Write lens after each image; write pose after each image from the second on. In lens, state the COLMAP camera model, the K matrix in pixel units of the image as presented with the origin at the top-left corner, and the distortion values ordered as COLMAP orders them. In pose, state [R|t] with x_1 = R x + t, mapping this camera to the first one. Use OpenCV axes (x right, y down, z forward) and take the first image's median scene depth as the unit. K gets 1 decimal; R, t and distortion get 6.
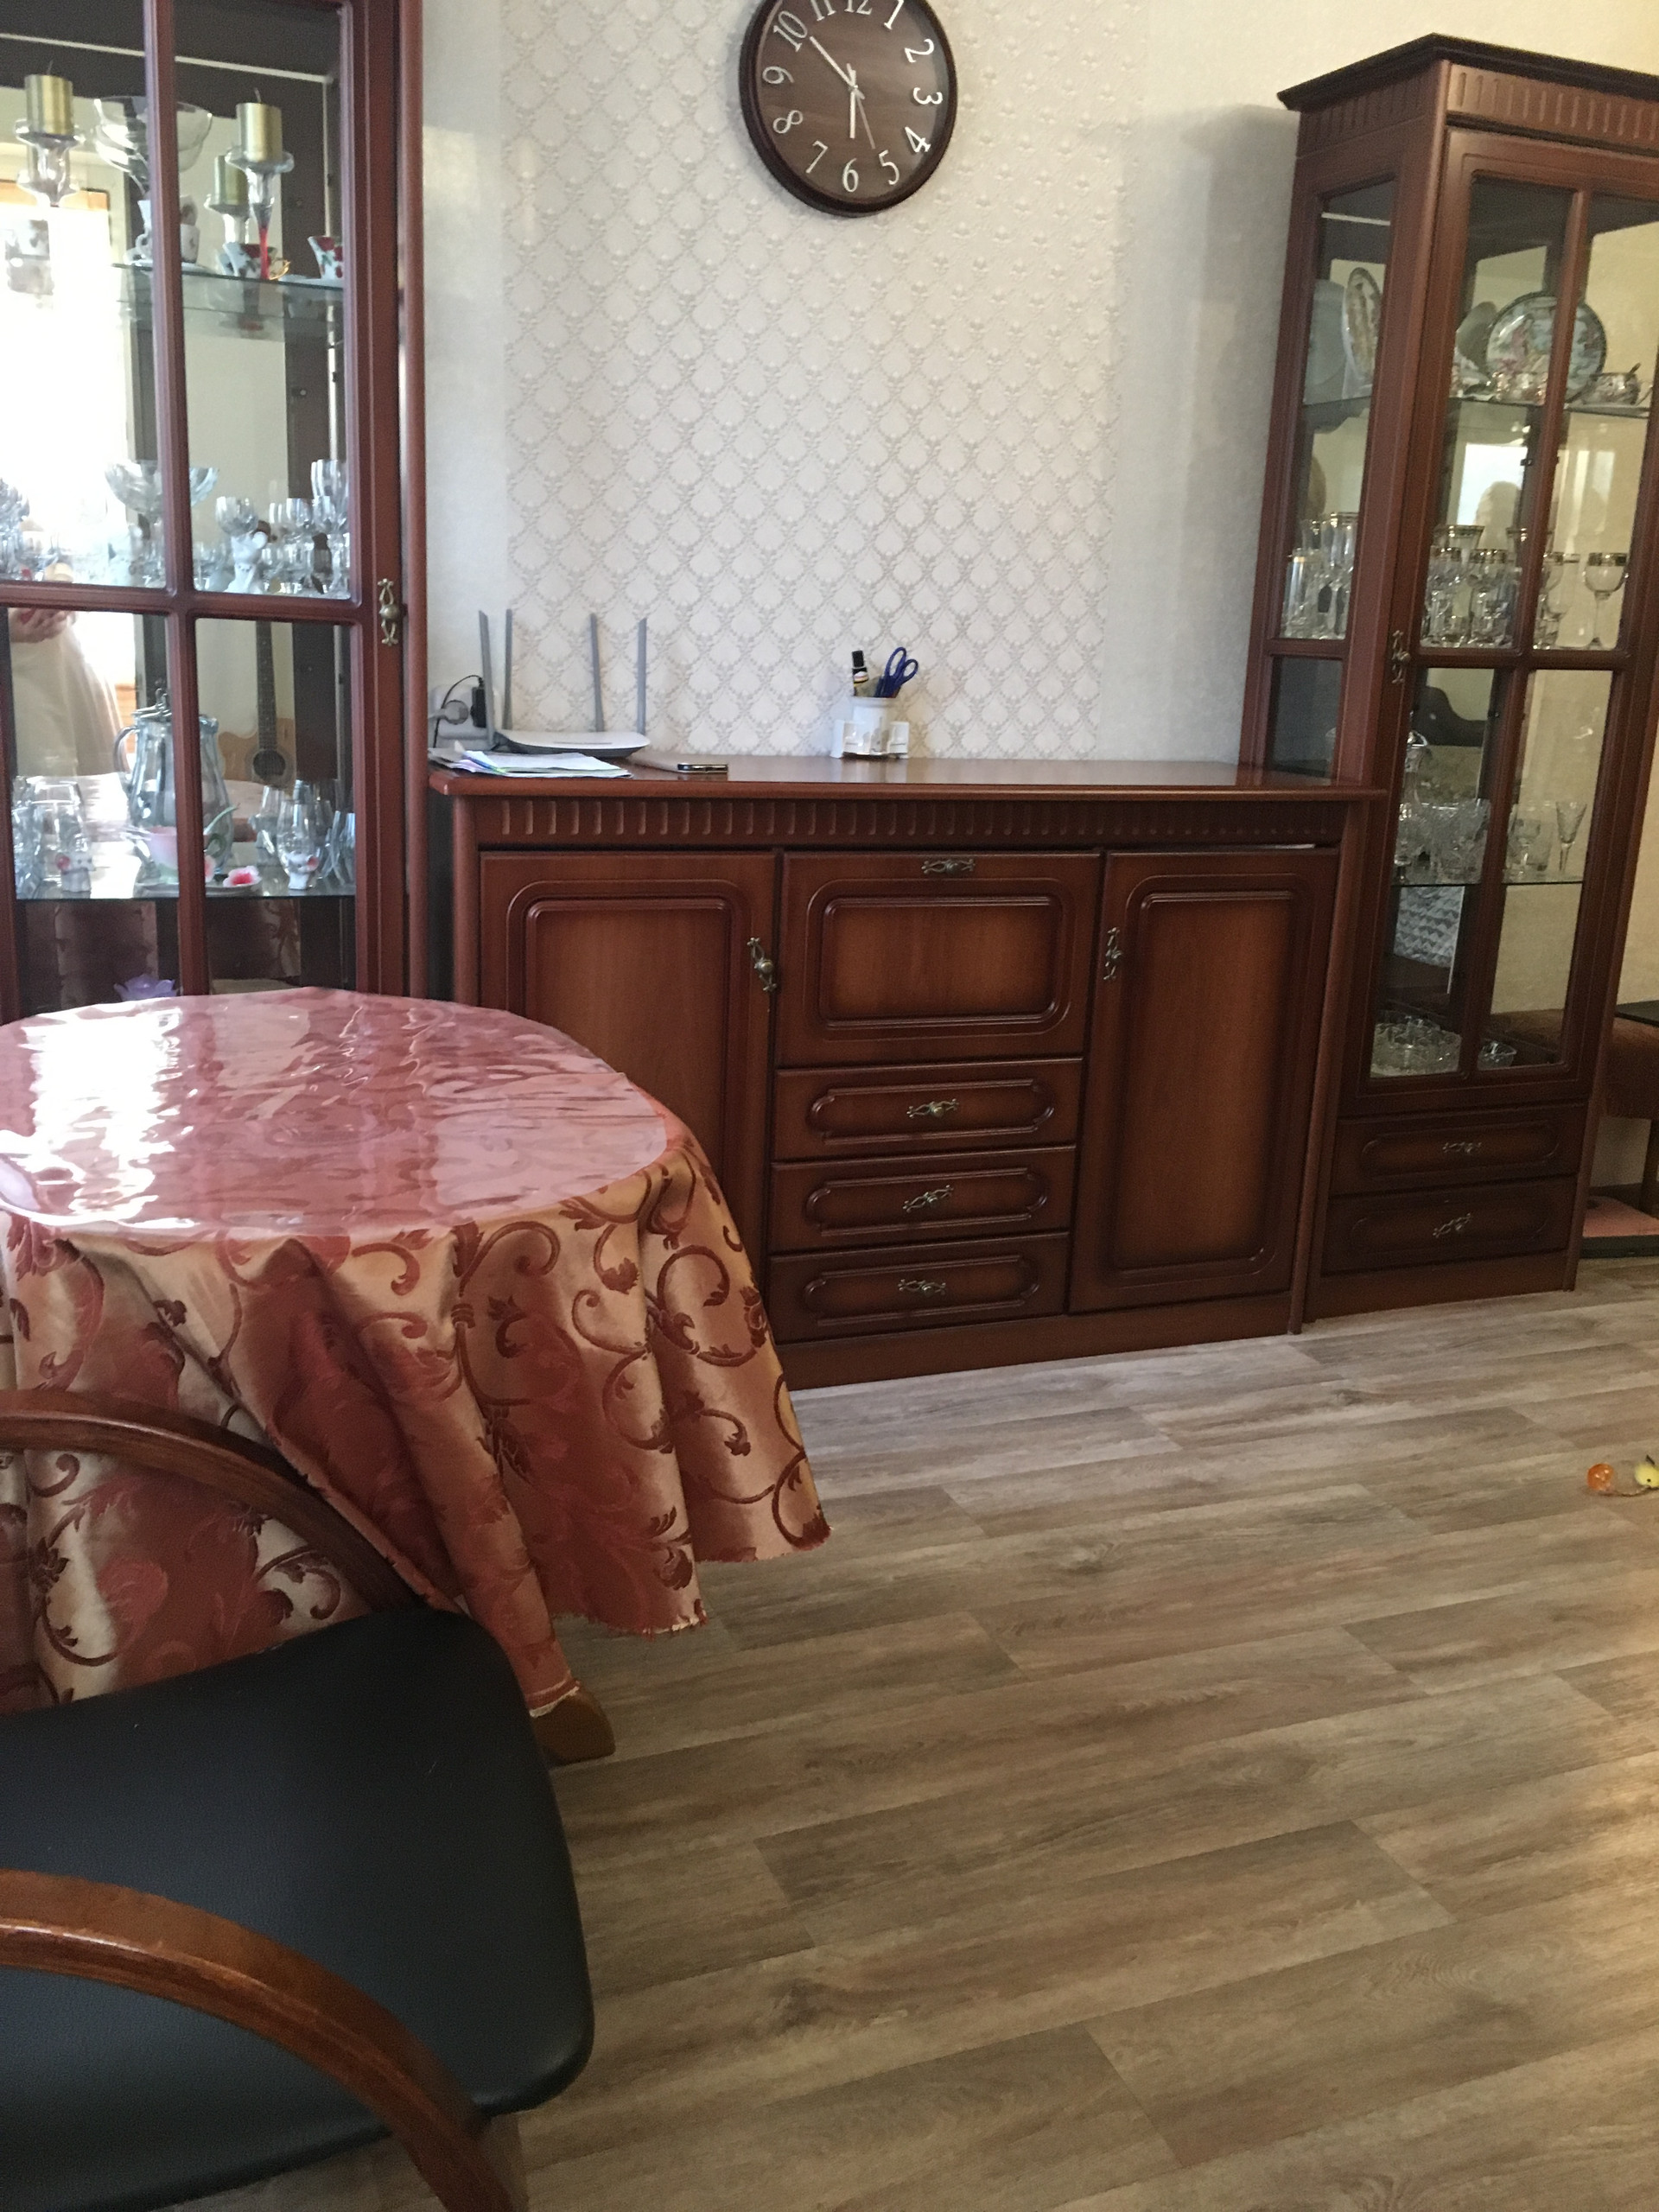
lens RADIAL K [[1880.7, 0, 833.6], [0, 1880.7, 1111.6], [0, 0, 1]] dist [0.057901, -0.073173]
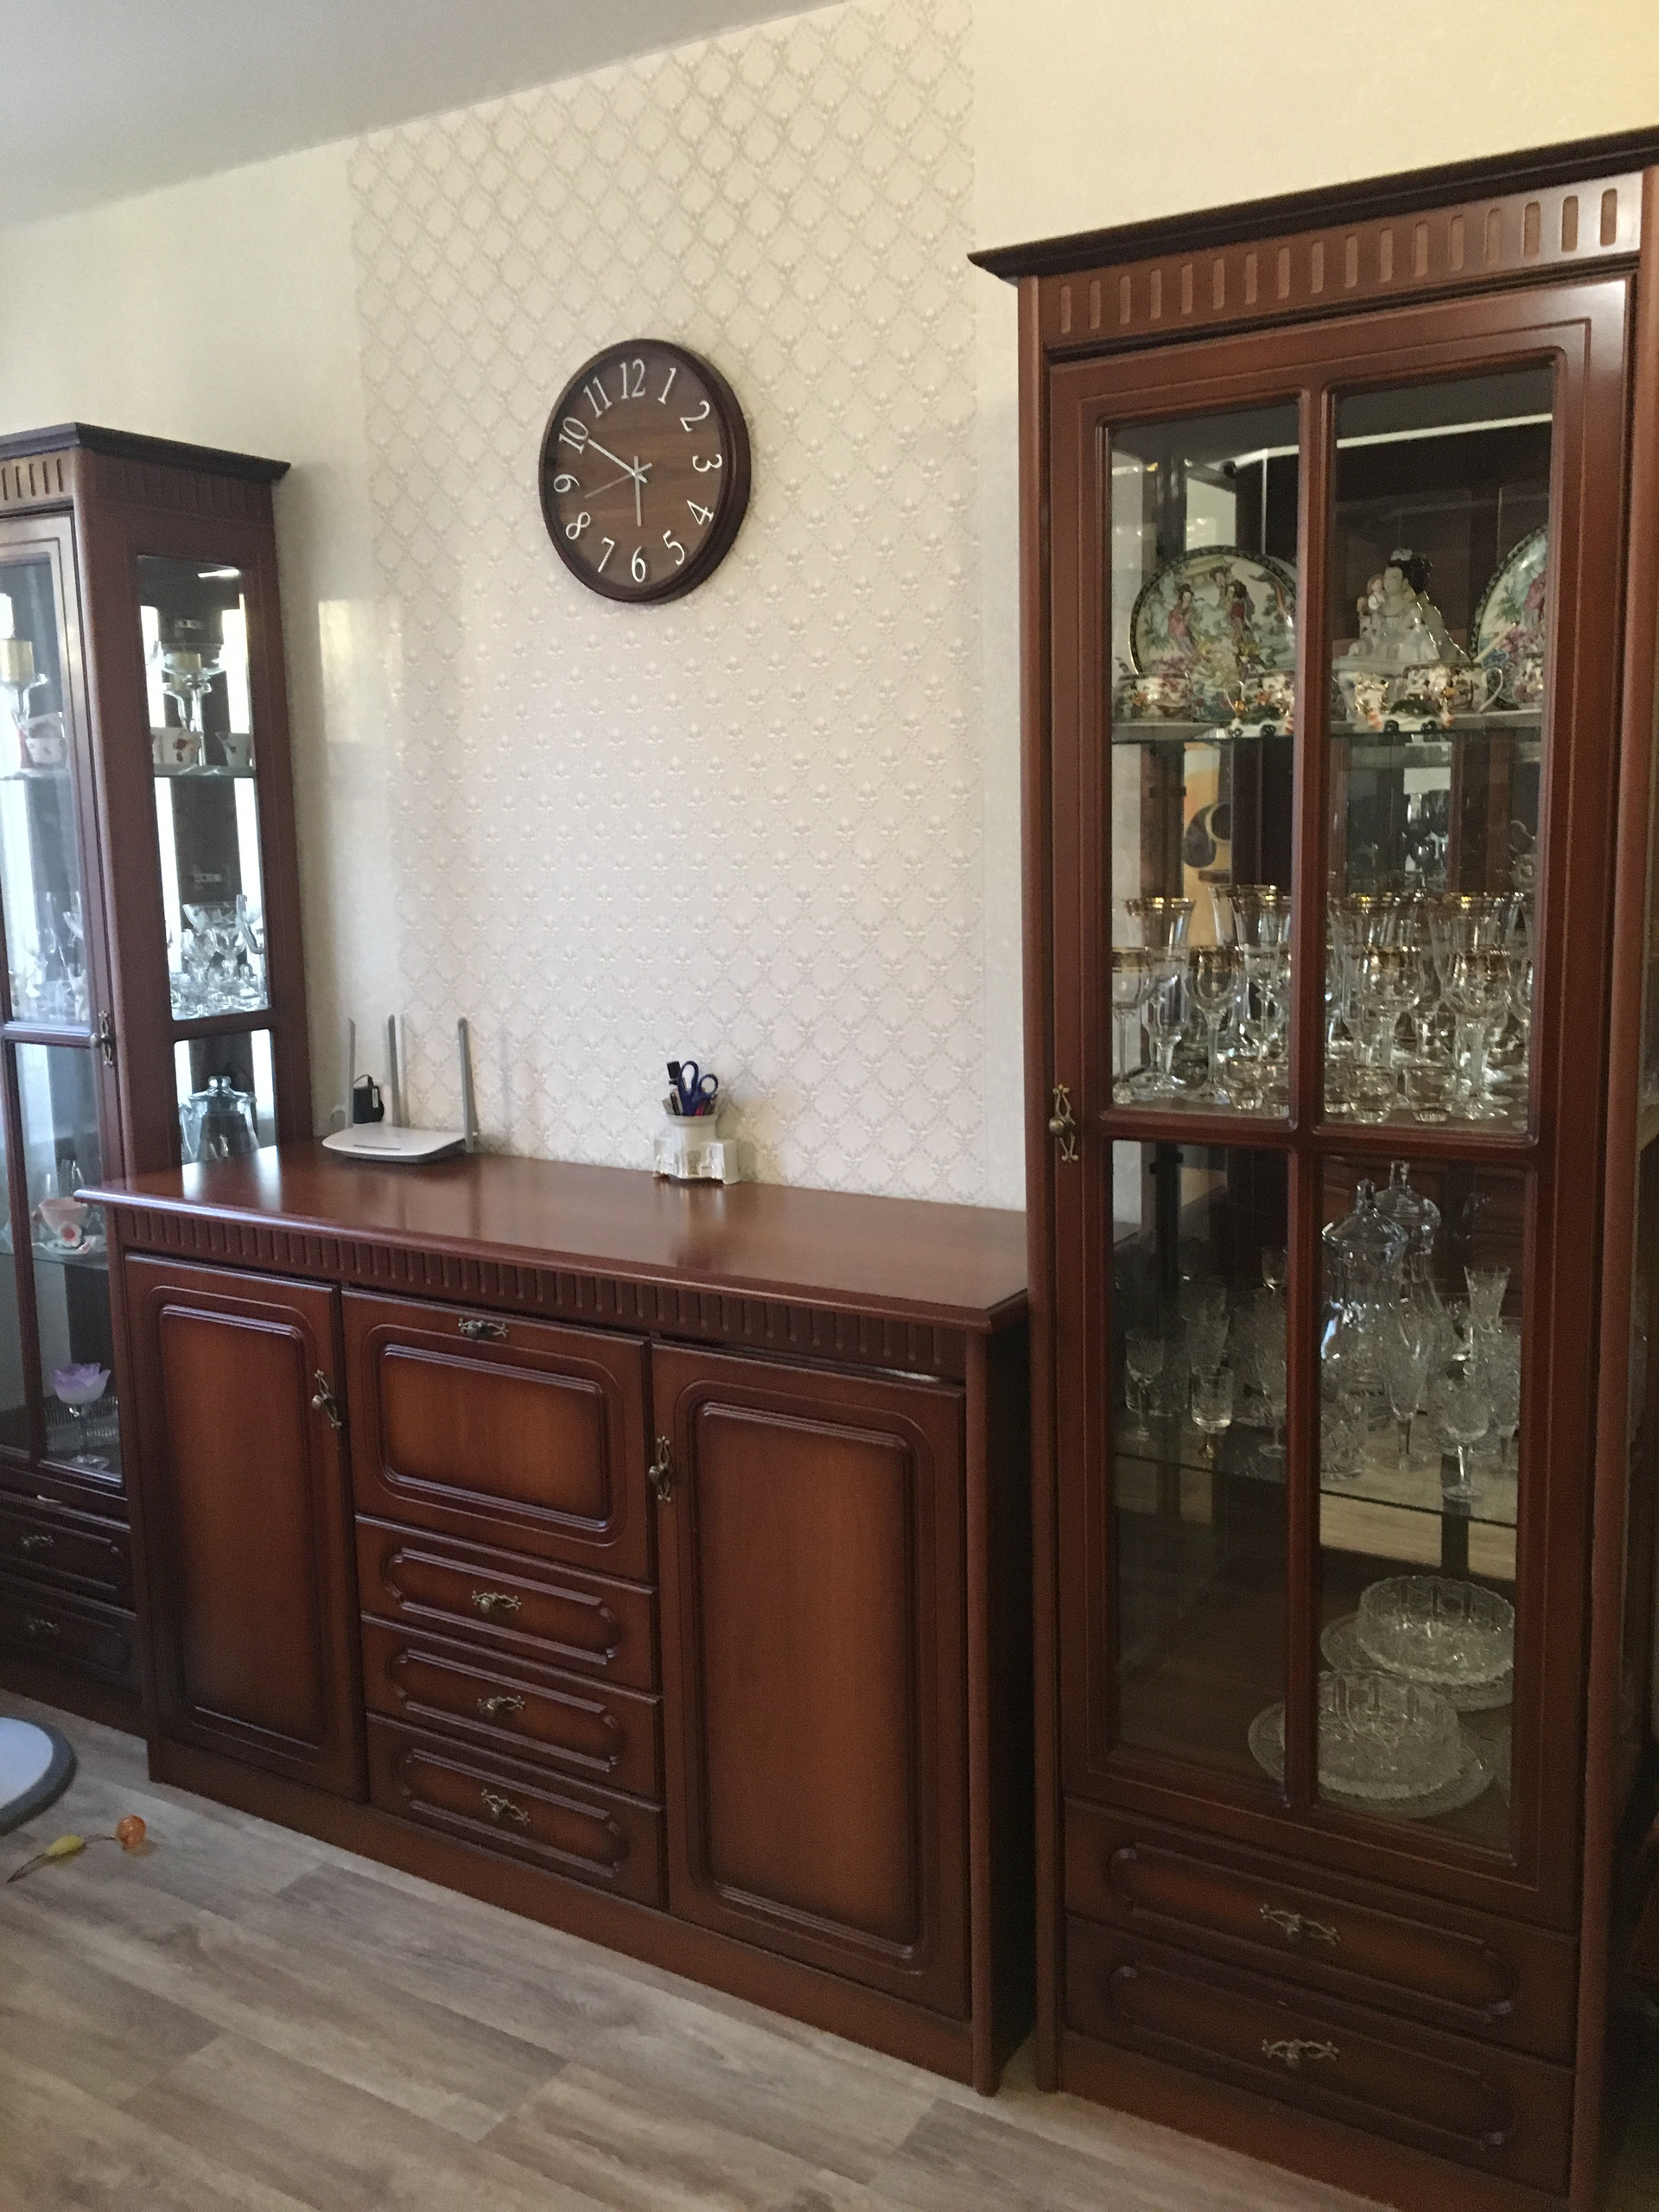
lens RADIAL K [[1880.7, 0, 835.1], [0, 1880.7, 1109.8], [0, 0, 1]] dist [0.057901, -0.073173]
pose [[0.599289, 0.074941, -0.797018, 0.809591], [-0.164215, 0.985945, -0.030770, -0.219663], [0.783509, 0.149322, 0.603172, 0.560581]]
